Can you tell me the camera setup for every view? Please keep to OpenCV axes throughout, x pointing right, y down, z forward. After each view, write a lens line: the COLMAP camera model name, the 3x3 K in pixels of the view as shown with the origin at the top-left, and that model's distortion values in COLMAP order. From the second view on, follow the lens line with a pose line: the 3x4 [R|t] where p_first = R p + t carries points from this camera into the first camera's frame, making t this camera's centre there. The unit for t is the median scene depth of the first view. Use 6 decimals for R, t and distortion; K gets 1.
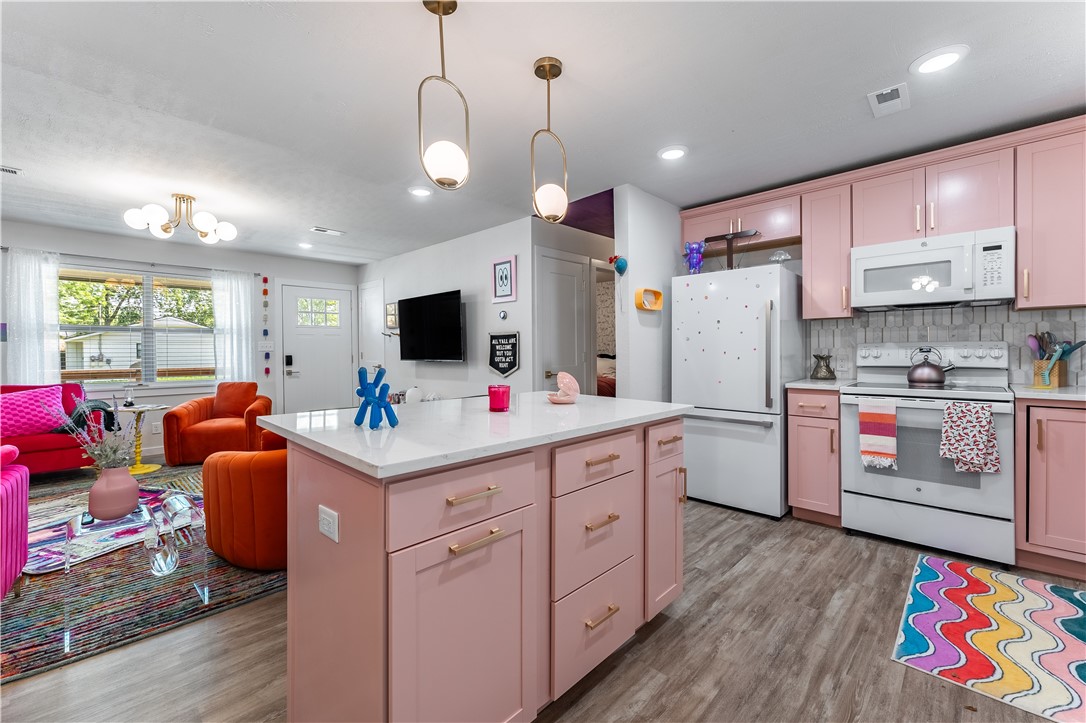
lens RADIAL K [[447.1, 0, 546.9], [0, 447.1, 353.5], [0, 0, 1]] dist [0.001510, 0.000168]
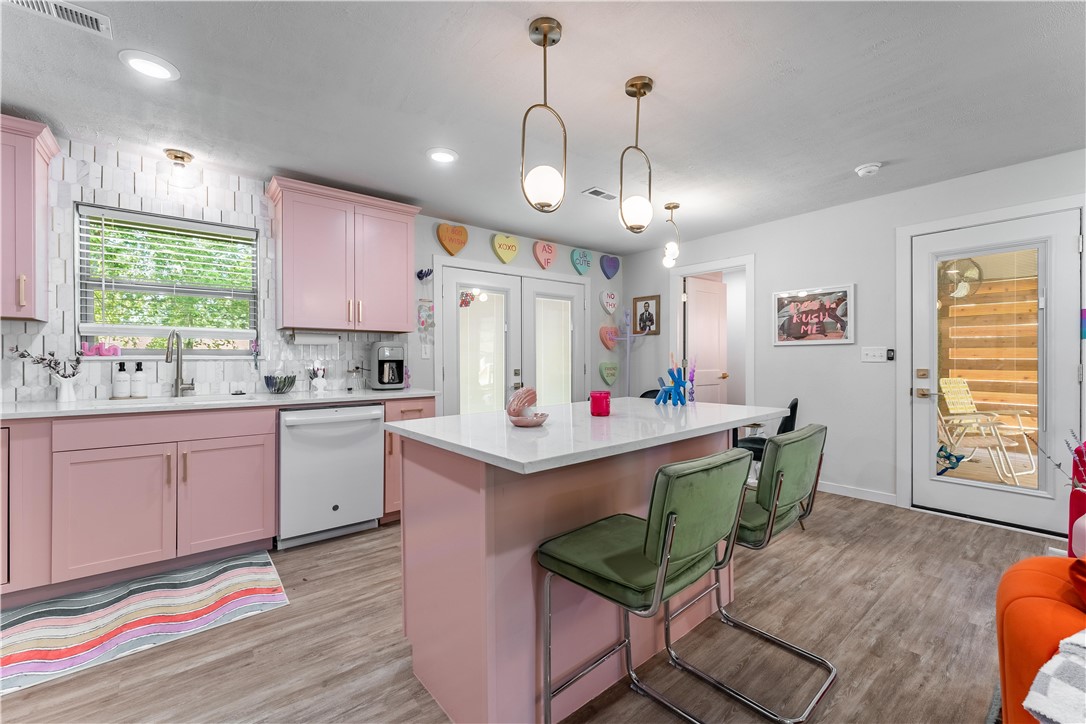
lens RADIAL K [[450.5, 0, 544.5], [0, 450.5, 359.0], [0, 0, 1]] dist [-0.001319, -0.000147]
pose [[-0.992071, 0.009438, 0.125327, -0.043894], [0.011165, 0.999852, 0.013086, -0.008176], [-0.125185, 0.014382, -0.992029, 0.824063]]
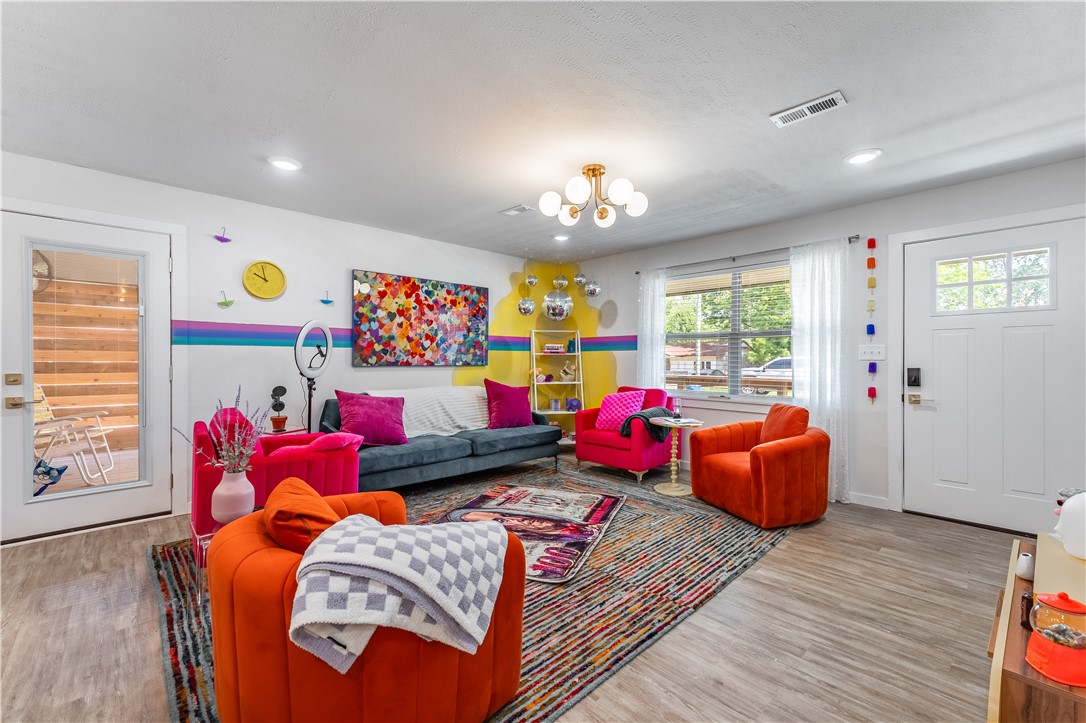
lens RADIAL K [[448.9, 0, 543.0], [0, 448.9, 361.5], [0, 0, 1]] dist [0.001100, 0.000060]
pose [[-0.051538, 0.011572, -0.998604, 0.007066], [-0.011386, 0.999861, 0.012174, -0.007735], [0.998606, 0.011997, -0.051399, 0.765714]]
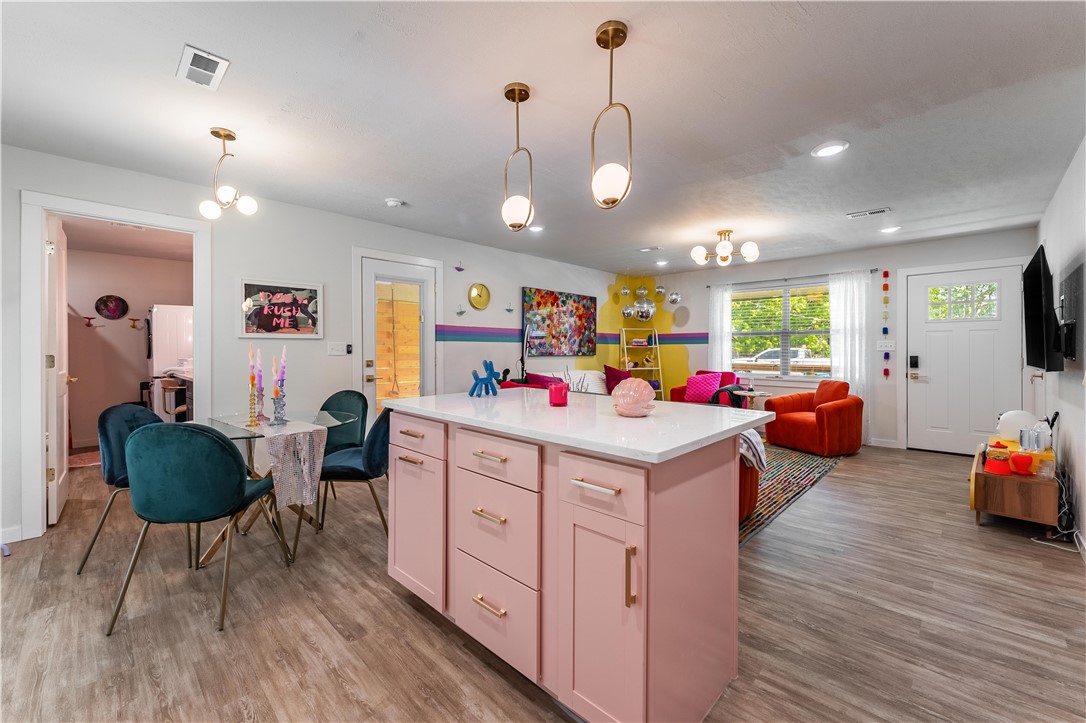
lens RADIAL K [[444.9, 0, 539.6], [0, 444.9, 353.4], [0, 0, 1]] dist [-0.000678, -0.000076]
pose [[-0.012457, 0.012193, -0.999848, 0.395323], [-0.010289, 0.999871, 0.012321, -0.005494], [0.999869, 0.010441, -0.012330, 0.385125]]
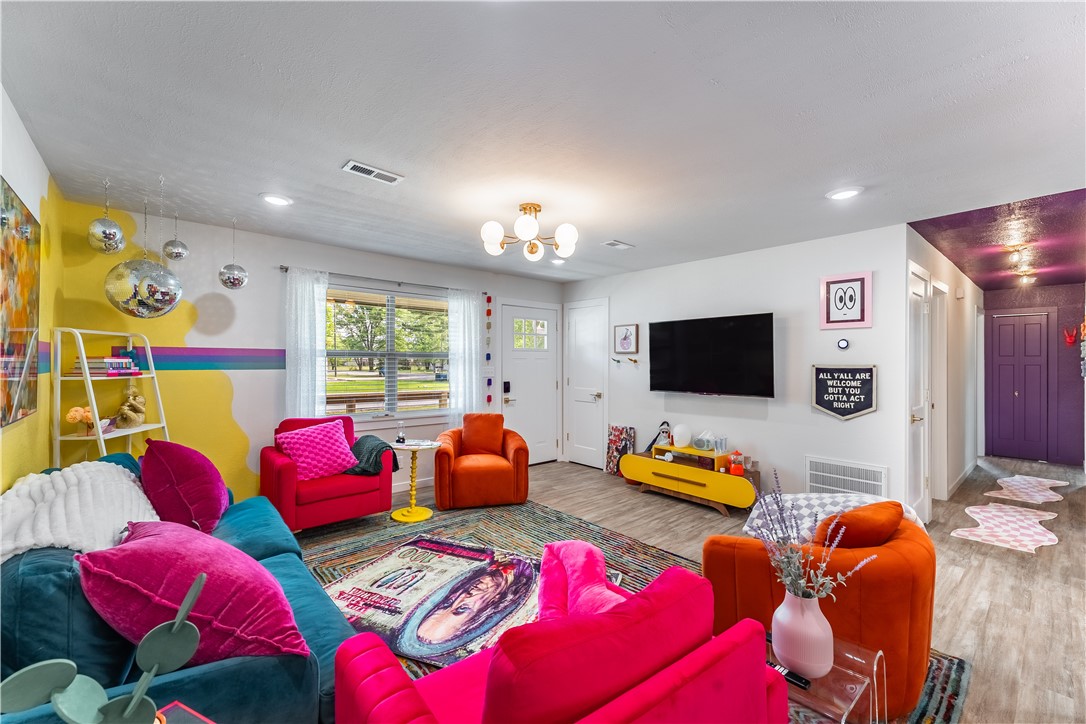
lens RADIAL K [[450.5, 0, 544.5], [0, 450.5, 359.0], [0, 0, 1]] dist [-0.001319, -0.000147]
pose [[0.995986, 0.011434, -0.088770, -0.565476], [-0.012932, 0.999783, -0.016316, -0.037546], [0.088565, 0.017398, 0.995918, 0.123533]]
